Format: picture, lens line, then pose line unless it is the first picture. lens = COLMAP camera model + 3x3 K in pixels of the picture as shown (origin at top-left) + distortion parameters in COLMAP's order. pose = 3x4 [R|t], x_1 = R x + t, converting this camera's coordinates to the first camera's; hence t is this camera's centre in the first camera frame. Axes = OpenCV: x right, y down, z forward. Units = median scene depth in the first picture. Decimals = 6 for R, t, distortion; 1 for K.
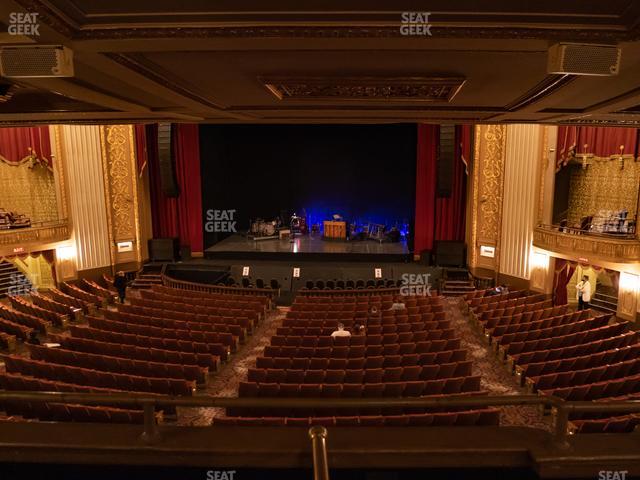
lens RADIAL K [[497.0, 0, 321.5], [0, 497.0, 240.4], [0, 0, 1]] dist [-0.022731, 0.020009]
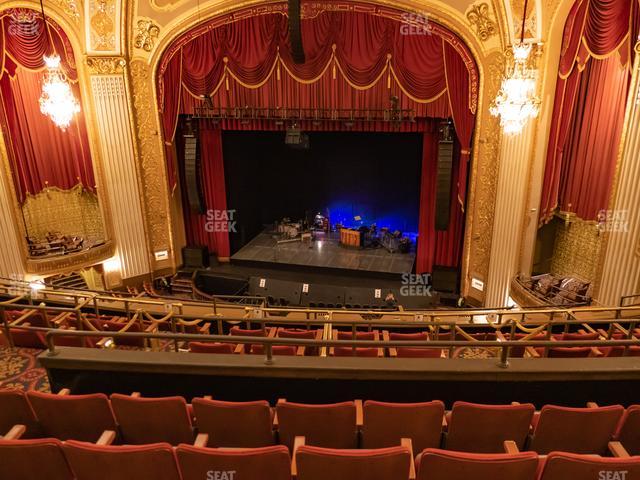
lens RADIAL K [[497.0, 0, 321.5], [0, 497.0, 240.4], [0, 0, 1]] dist [-0.022731, 0.020009]
pose [[0.989284, 0.042836, -0.139580, 0.142317], [-0.020247, 0.987006, 0.159401, -0.228624], [0.144594, -0.154867, 0.977297, -0.079449]]
